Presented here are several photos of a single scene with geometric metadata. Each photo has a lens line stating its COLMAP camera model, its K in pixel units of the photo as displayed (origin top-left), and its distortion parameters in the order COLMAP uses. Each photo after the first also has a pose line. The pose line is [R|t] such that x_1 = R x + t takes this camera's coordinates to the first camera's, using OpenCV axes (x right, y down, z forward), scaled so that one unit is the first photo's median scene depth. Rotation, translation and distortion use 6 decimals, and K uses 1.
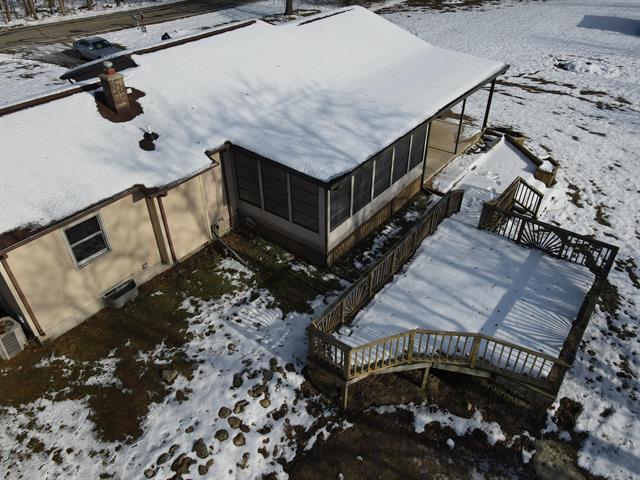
lens RADIAL K [[469.2, 0, 316.5], [0, 469.2, 240.3], [0, 0, 1]] dist [0.019992, -0.006033]
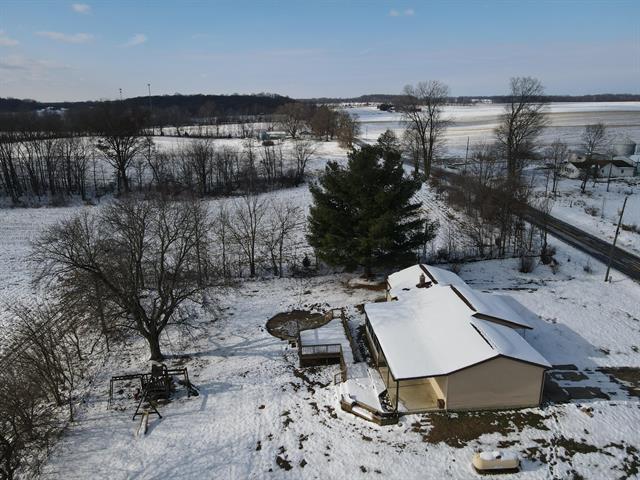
lens RADIAL K [[469.2, 0, 320.4], [0, 469.2, 241.7], [0, 0, 1]] dist [0.019992, -0.006033]
pose [[-0.729787, 0.209641, -0.650740, 2.213441], [-0.398176, 0.643407, 0.653822, -2.343461], [0.555759, 0.736259, -0.386076, 1.583908]]
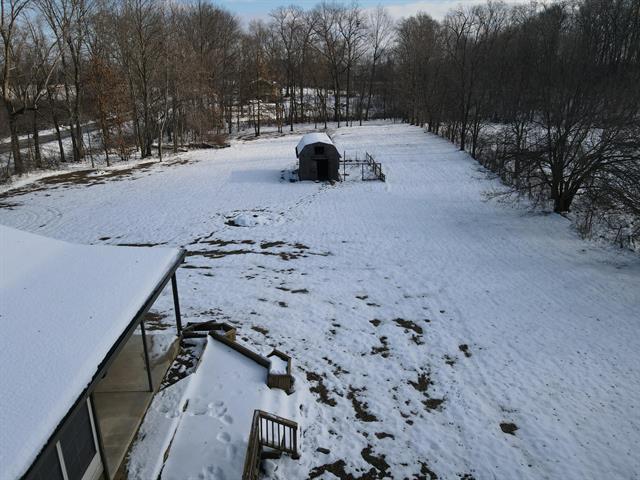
lens RADIAL K [[469.2, 0, 319.2], [0, 469.2, 239.2], [0, 0, 1]] dist [0.019992, -0.006033]
pose [[0.775251, -0.200587, 0.598958, 0.171721], [0.373266, 0.910443, -0.178229, -0.238223], [-0.509567, 0.361742, 0.780694, 0.400004]]
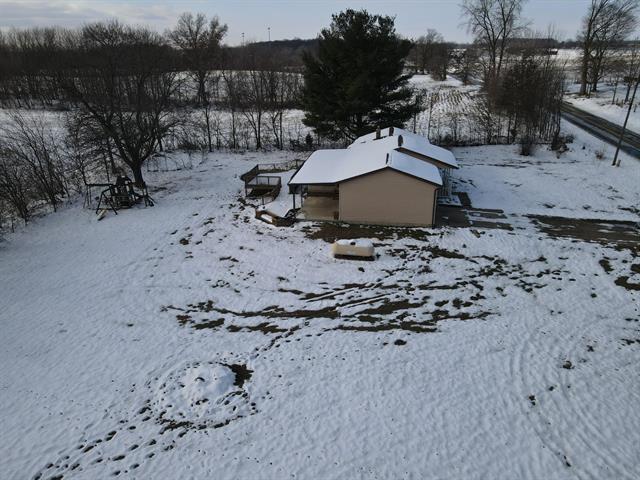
lens RADIAL K [[469.2, 0, 320.0], [0, 469.2, 237.1], [0, 0, 1]] dist [0.019992, -0.006033]
pose [[-0.875519, 0.195396, -0.441912, 1.607939], [-0.273515, 0.553525, 0.786638, -2.429306], [0.398315, 0.809587, -0.431178, 2.805592]]
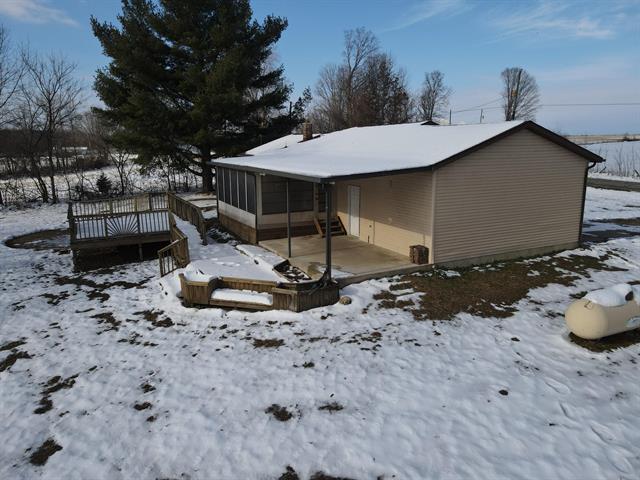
lens RADIAL K [[469.2, 0, 322.4], [0, 469.2, 237.9], [0, 0, 1]] dist [0.019992, -0.006033]
pose [[-0.428785, 0.191510, -0.882874, 1.362843], [-0.528039, 0.739825, 0.416933, -0.802994], [0.733020, 0.644967, -0.216102, 1.652805]]
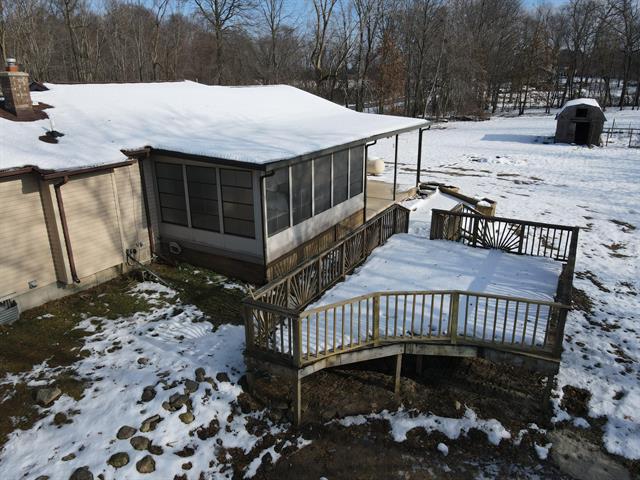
lens RADIAL K [[469.2, 0, 318.5], [0, 469.2, 239.6], [0, 0, 1]] dist [0.019992, -0.006033]
pose [[0.989584, -0.039873, 0.138322, 0.000090], [0.079652, 0.952044, -0.295410, 0.237512], [-0.119910, 0.303351, 0.945304, 0.163429]]
